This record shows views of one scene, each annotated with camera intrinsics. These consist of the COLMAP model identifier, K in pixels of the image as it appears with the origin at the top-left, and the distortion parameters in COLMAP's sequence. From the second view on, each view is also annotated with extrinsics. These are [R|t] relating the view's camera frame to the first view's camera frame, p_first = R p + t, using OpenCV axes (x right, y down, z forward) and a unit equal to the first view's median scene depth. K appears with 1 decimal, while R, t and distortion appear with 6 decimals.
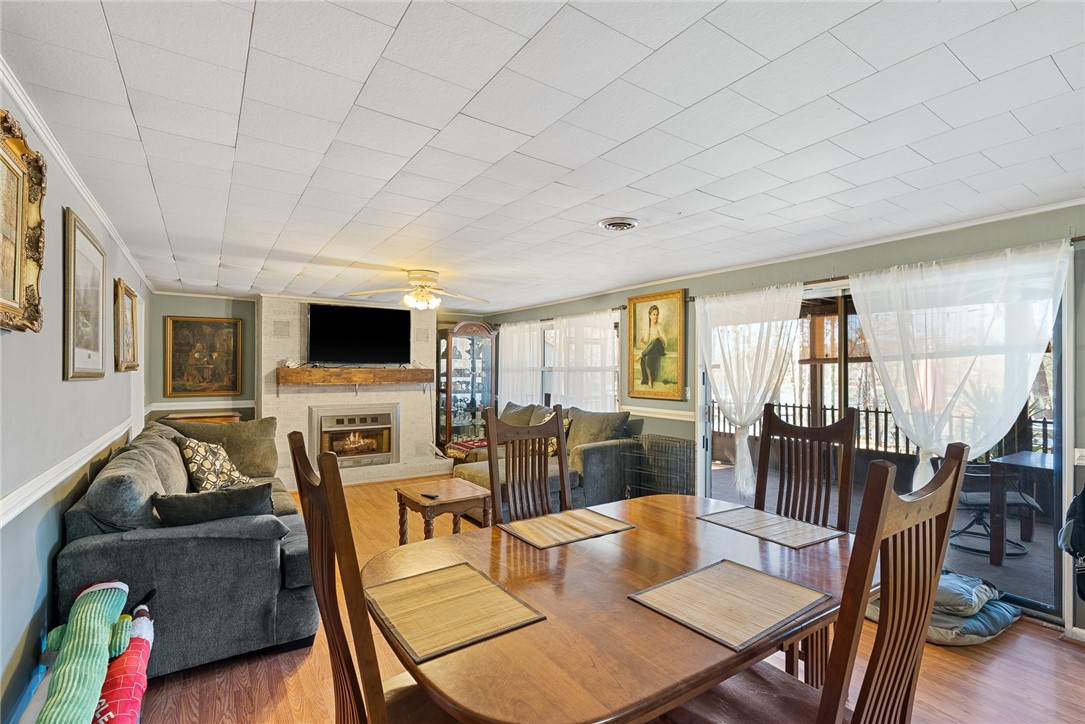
lens RADIAL K [[493.0, 0, 550.9], [0, 493.0, 364.3], [0, 0, 1]] dist [-0.000985, -0.000054]
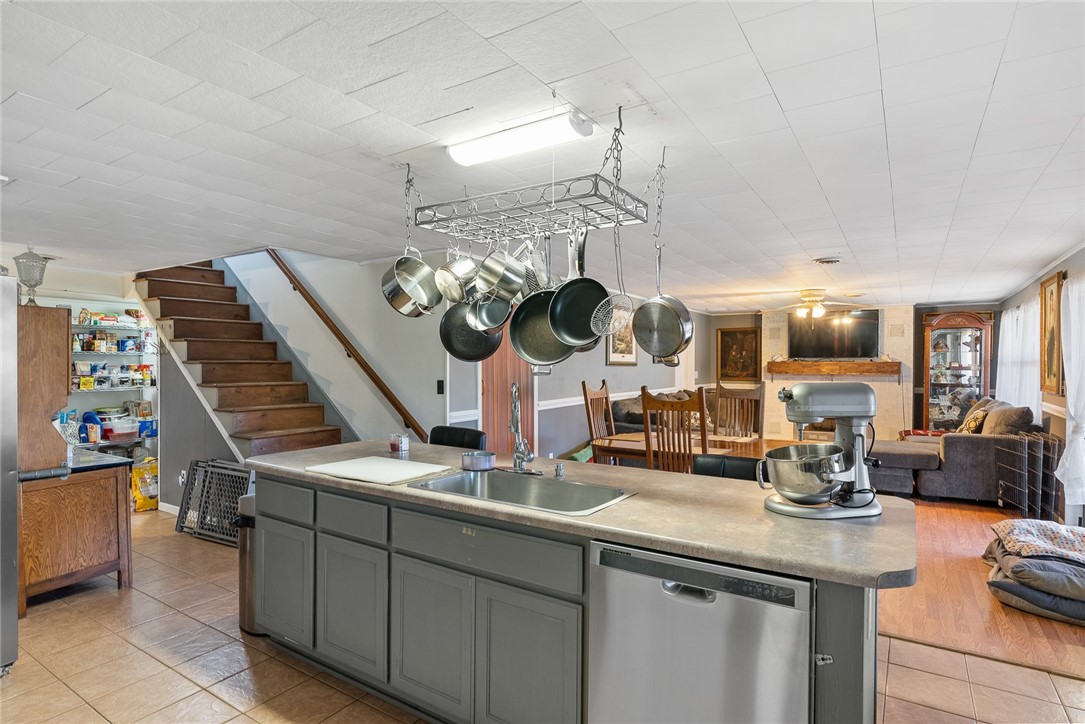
lens RADIAL K [[568.0, 0, 542.5], [0, 568.0, 362.0], [0, 0, 1]] dist [-0.001440, -0.000434]
pose [[0.379007, -0.002423, -0.925391, 0.689976], [0.008662, 0.999962, 0.000930, 0.001821], [0.925353, -0.008368, 0.379013, -0.213227]]
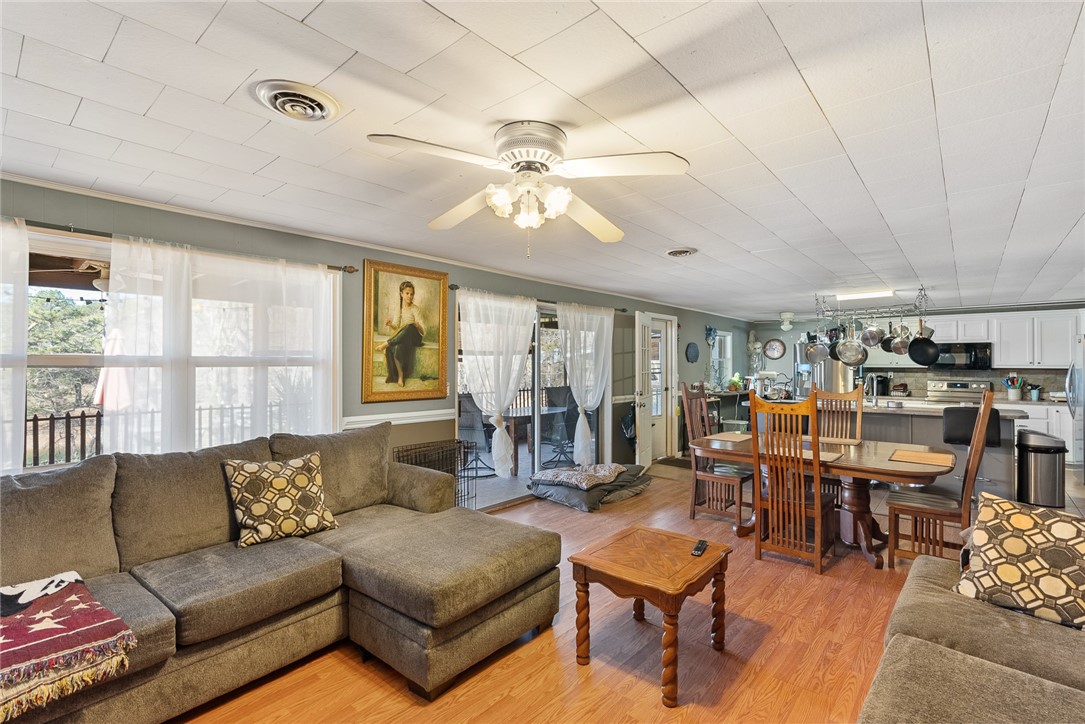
lens RADIAL K [[493.0, 0, 550.9], [0, 493.0, 364.3], [0, 0, 1]] dist [-0.000985, -0.000054]
pose [[-0.260981, 0.000198, 0.965344, -0.516911], [-0.011449, 0.999929, -0.003300, 0.010840], [-0.965276, -0.011913, -0.260960, 0.831409]]
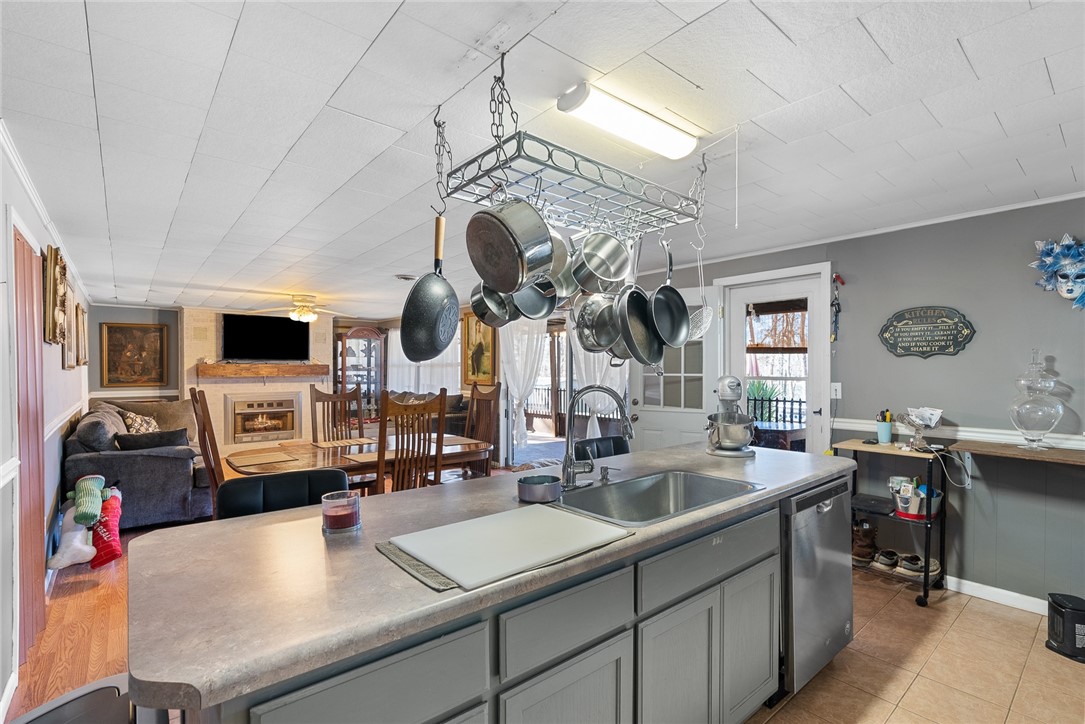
lens RADIAL K [[492.8, 0, 552.2], [0, 492.8, 369.6], [0, 0, 1]] dist [0.000474, 0.000149]
pose [[0.994625, -0.002732, 0.103507, 0.232002], [0.001061, 0.999868, 0.016190, 0.002451], [-0.103538, -0.015993, 0.994497, -0.372916]]
